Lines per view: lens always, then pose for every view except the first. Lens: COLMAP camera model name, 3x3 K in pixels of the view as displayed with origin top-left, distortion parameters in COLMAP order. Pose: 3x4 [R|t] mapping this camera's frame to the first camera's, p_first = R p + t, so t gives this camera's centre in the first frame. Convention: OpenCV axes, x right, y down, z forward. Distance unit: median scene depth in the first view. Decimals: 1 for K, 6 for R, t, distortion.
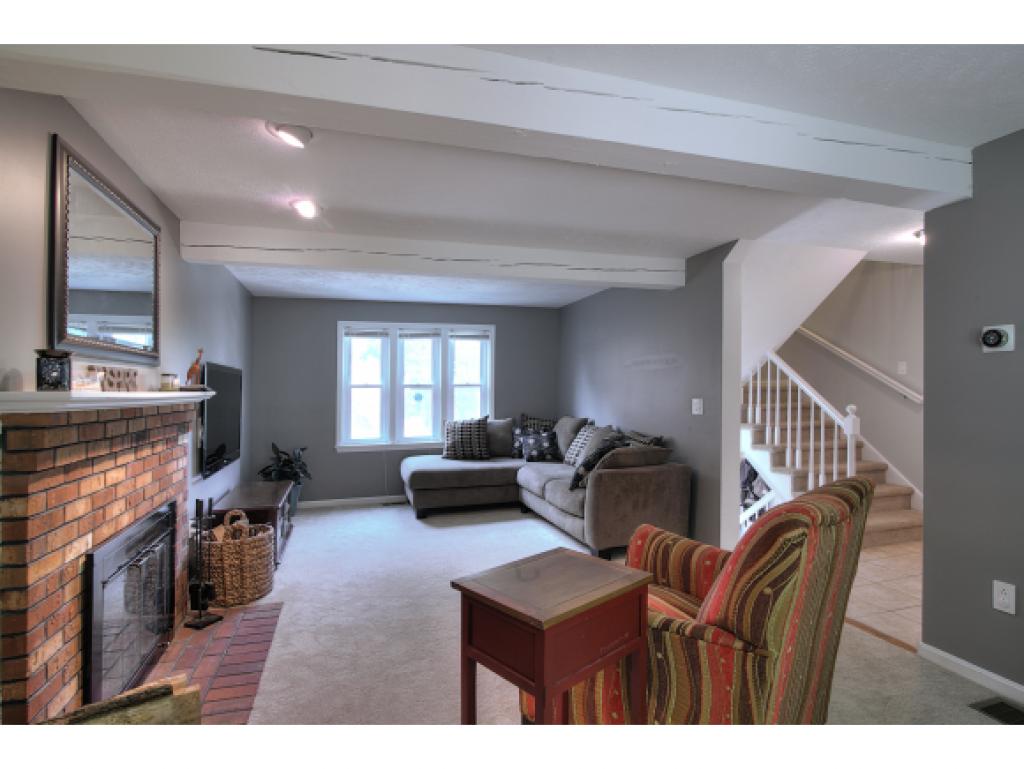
lens RADIAL K [[514.6, 0, 512.0], [0, 514.6, 384.5], [0, 0, 1]] dist [-0.021764, 0.006094]
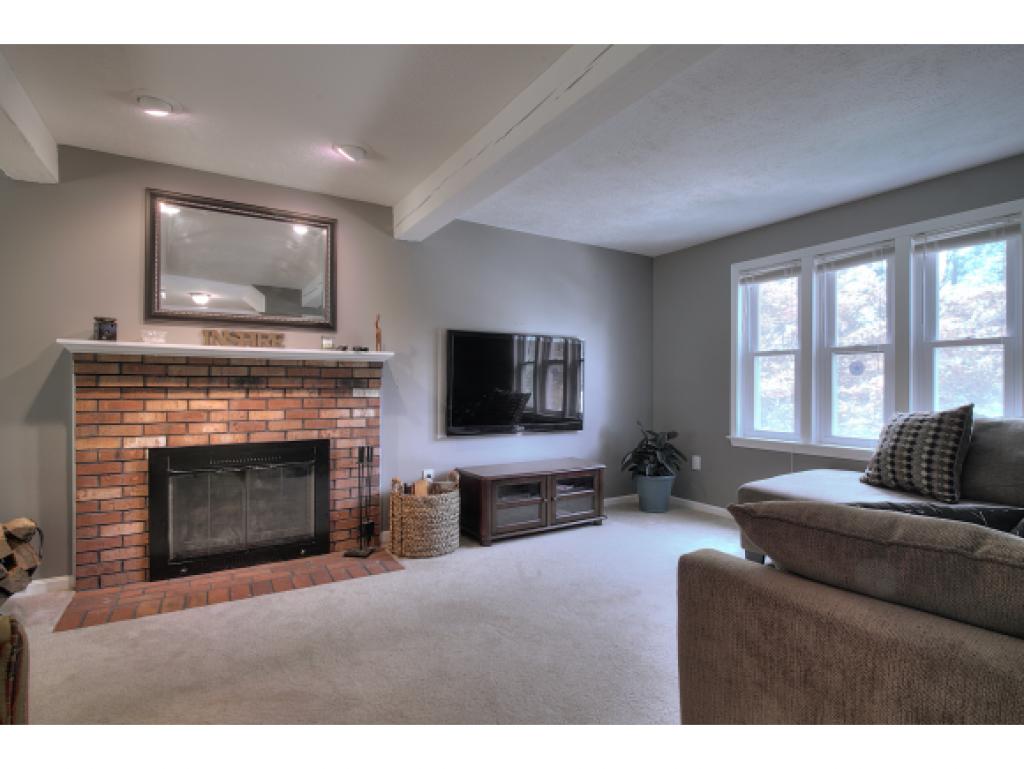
lens RADIAL K [[514.6, 0, 512.0], [0, 514.6, 384.5], [0, 0, 1]] dist [-0.021764, 0.006094]
pose [[0.236621, 0.003488, -0.971596, 0.290687], [0.002478, 0.999988, 0.004194, 0.041436], [0.971599, -0.003400, 0.236610, 0.525264]]
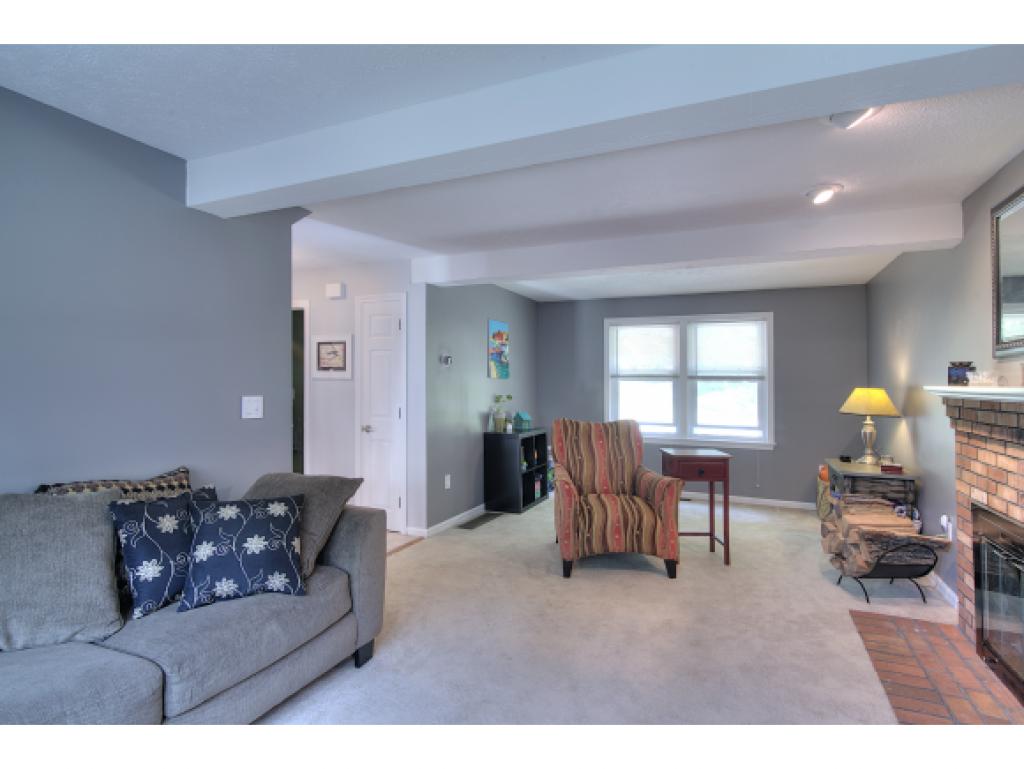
lens RADIAL K [[514.6, 0, 512.0], [0, 514.6, 384.5], [0, 0, 1]] dist [-0.021764, 0.006094]
pose [[-0.740235, 0.001876, 0.672346, -0.253292], [-0.008679, 0.999886, -0.012345, 0.011532], [-0.672292, -0.014973, -0.740134, 0.889194]]
